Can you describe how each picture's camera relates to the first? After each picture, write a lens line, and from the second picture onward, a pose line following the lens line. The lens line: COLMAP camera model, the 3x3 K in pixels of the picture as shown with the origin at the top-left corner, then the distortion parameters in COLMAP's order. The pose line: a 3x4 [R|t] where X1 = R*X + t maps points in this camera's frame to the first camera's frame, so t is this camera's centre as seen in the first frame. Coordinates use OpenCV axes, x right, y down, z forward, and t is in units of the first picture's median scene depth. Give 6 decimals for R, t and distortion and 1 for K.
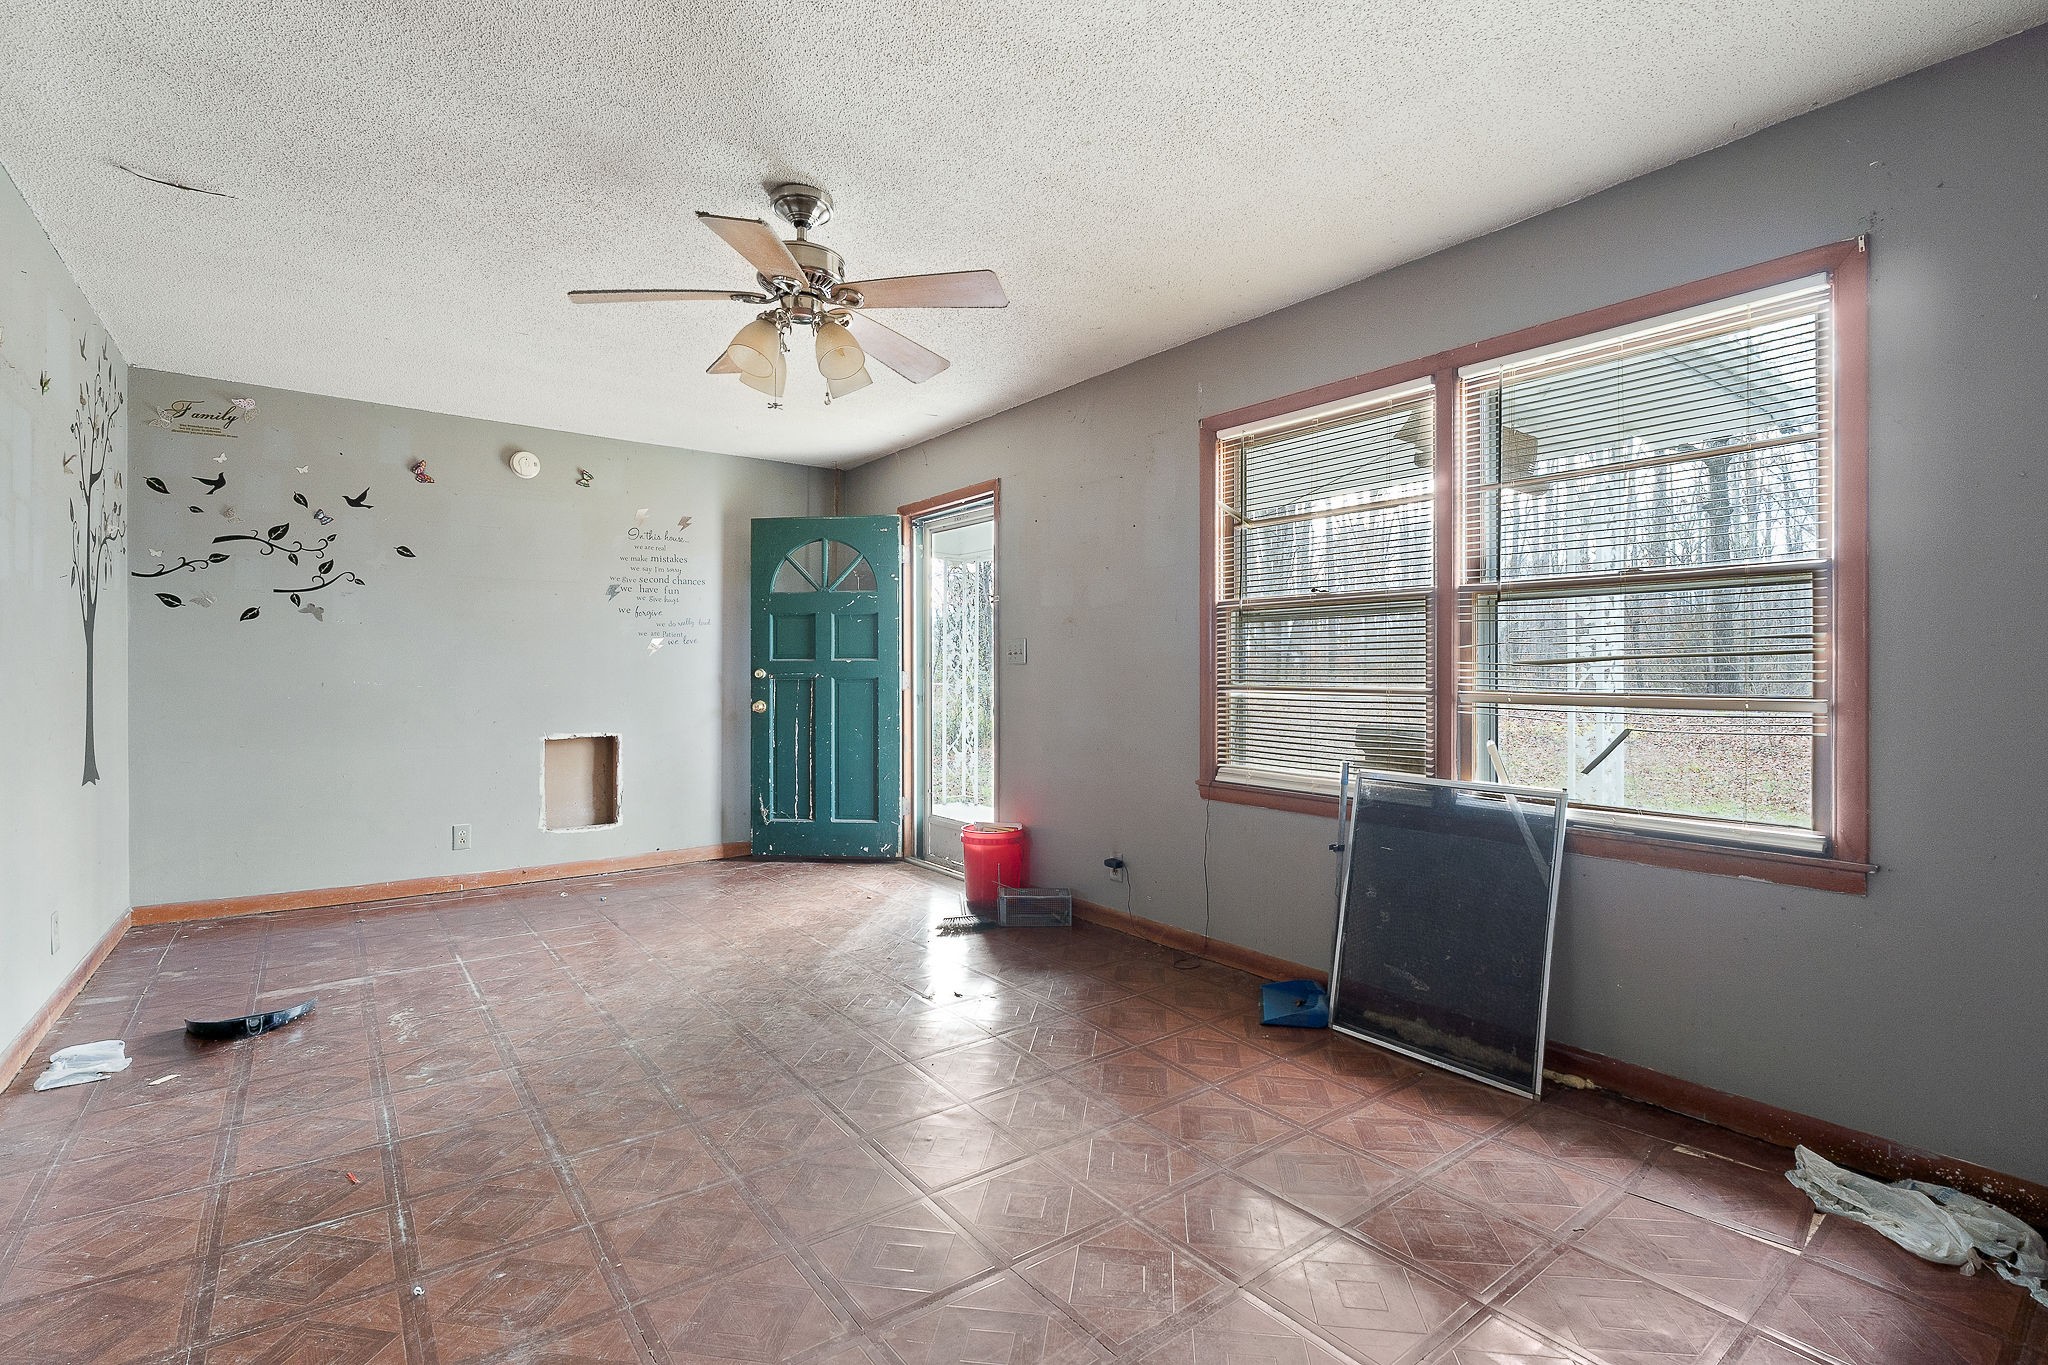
lens RADIAL K [[942.8, 0, 1025.7], [0, 942.8, 675.0], [0, 0, 1]] dist [-0.000575, -0.000061]
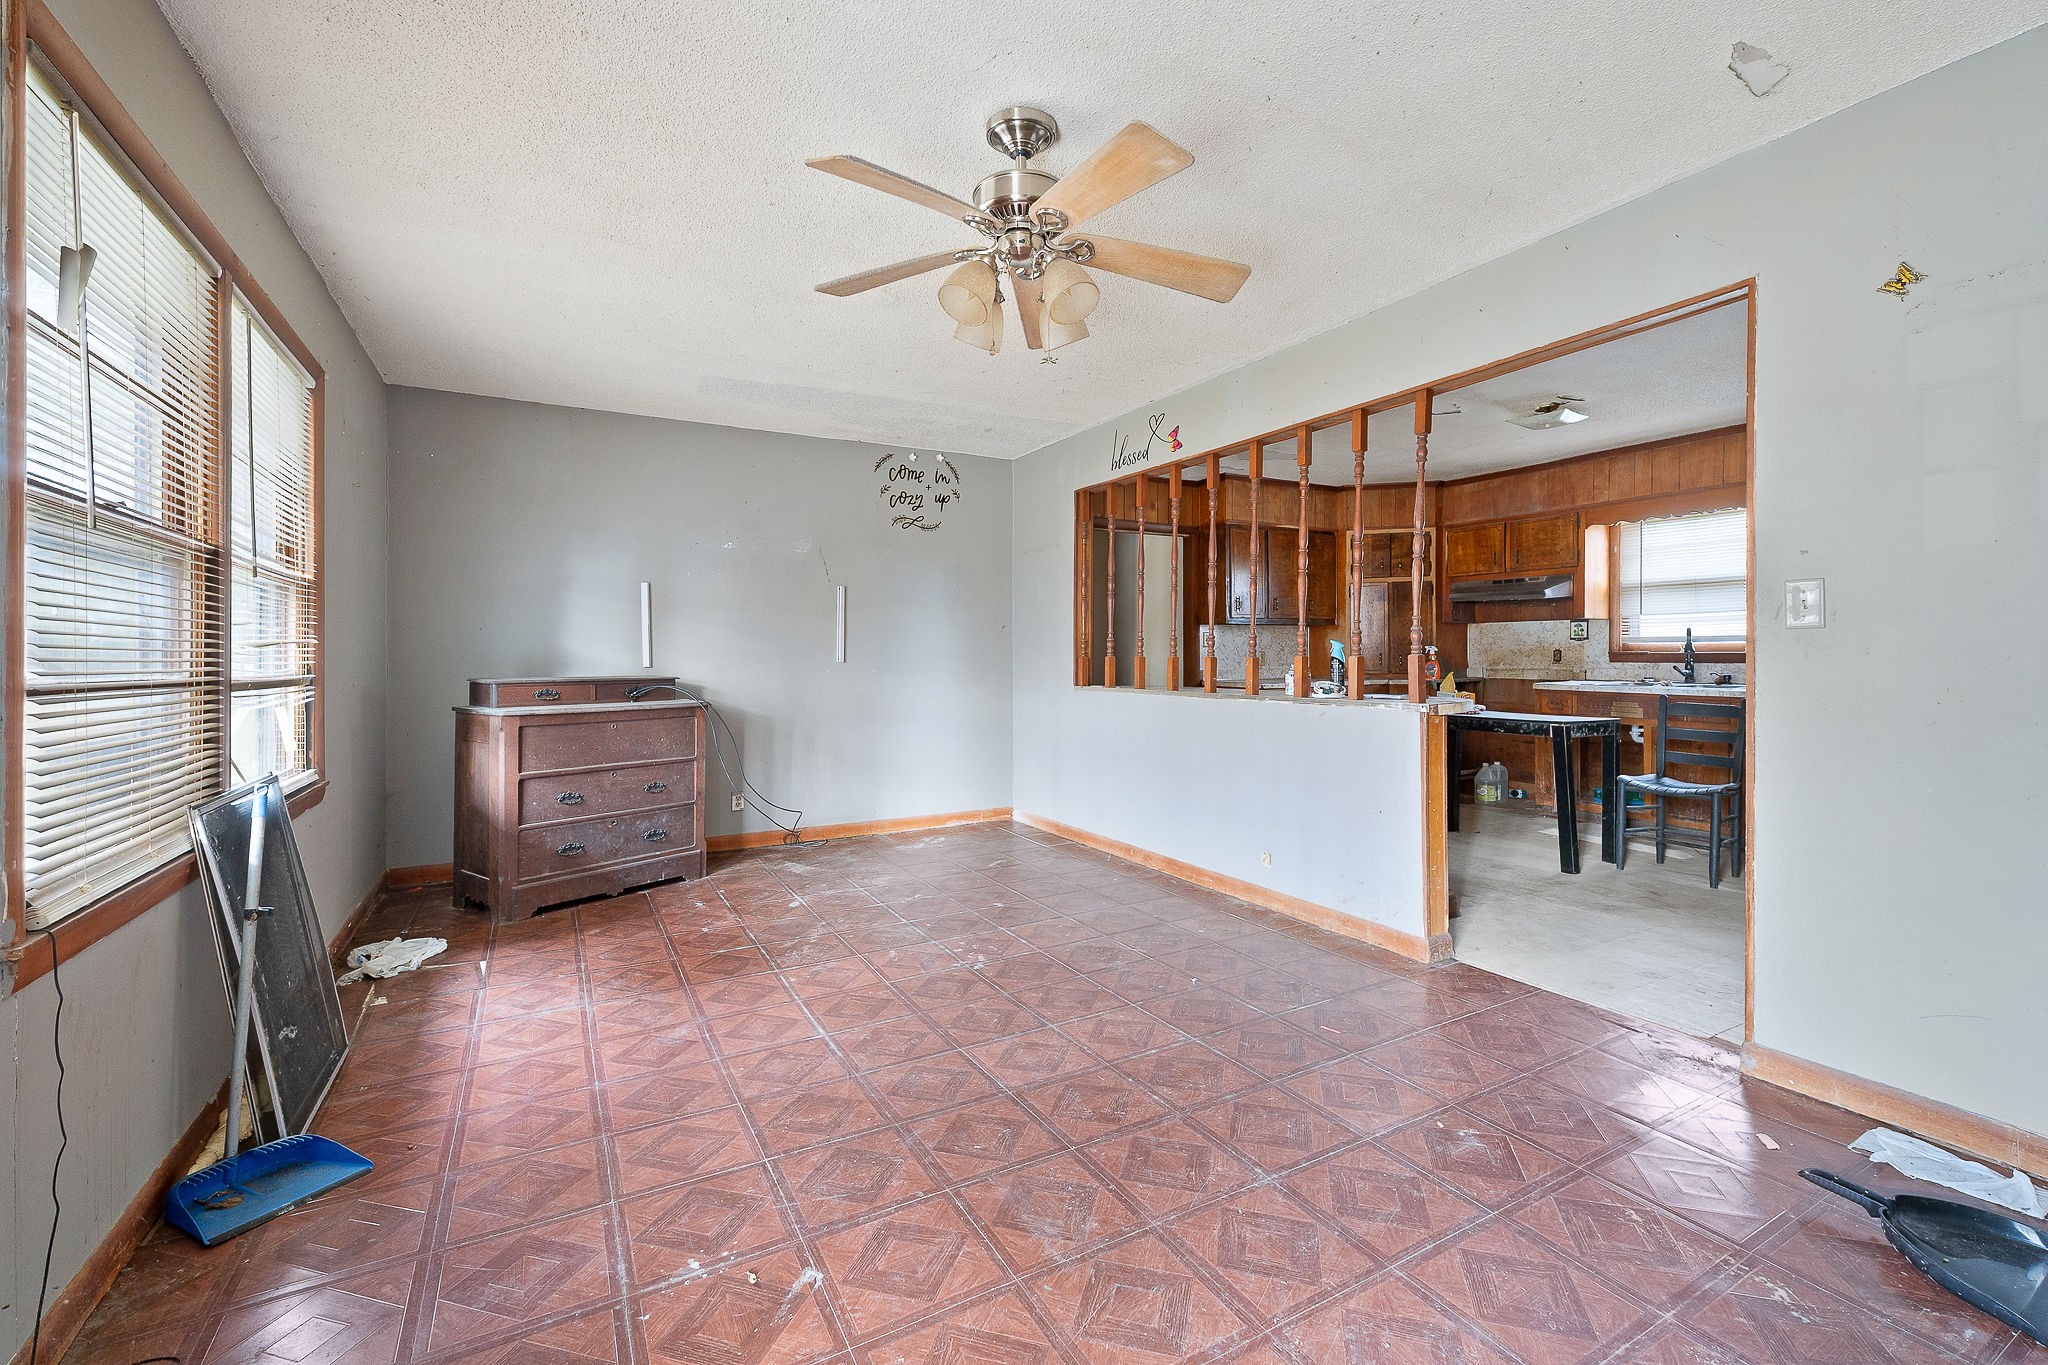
lens RADIAL K [[867.5, 0, 1038.0], [0, 867.5, 658.4], [0, 0, 1]] dist [-0.001719, 0.000204]
pose [[-0.991891, -0.001164, 0.127088, -0.350712], [-0.000707, 0.999993, 0.003638, -0.004309], [-0.127091, 0.003518, -0.991885, 1.769220]]
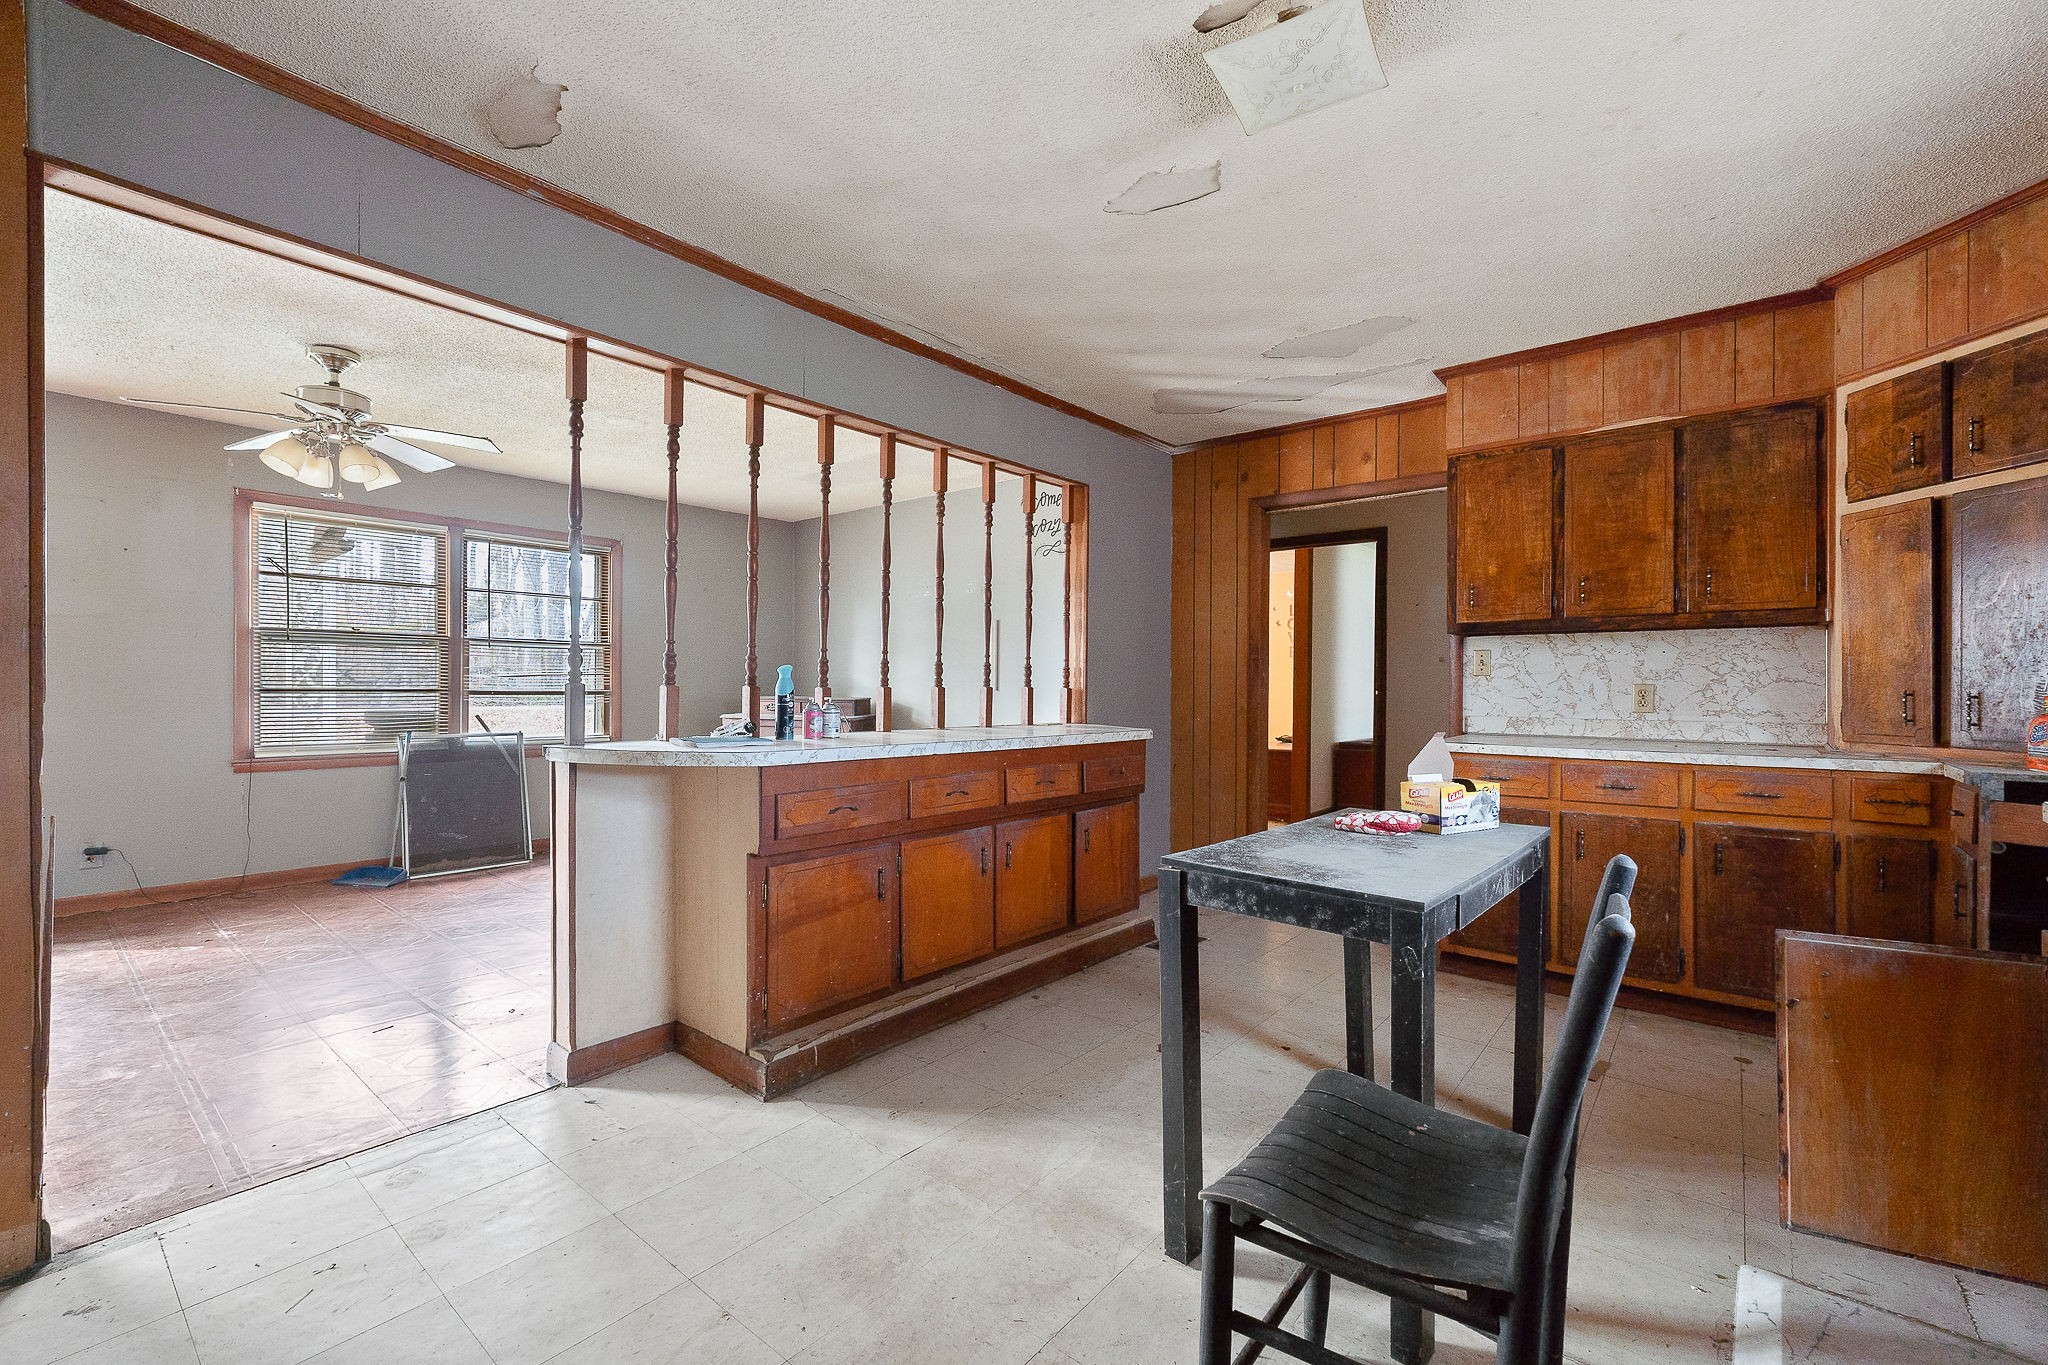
lens RADIAL K [[867.5, 0, 1023.5], [0, 867.5, 680.0], [0, 0, 1]] dist [-0.001719, 0.000204]
pose [[-0.209623, -0.002123, 0.977780, -1.770465], [-0.007672, 0.999970, 0.000526, -0.014897], [-0.977752, -0.007391, -0.209633, 0.245358]]
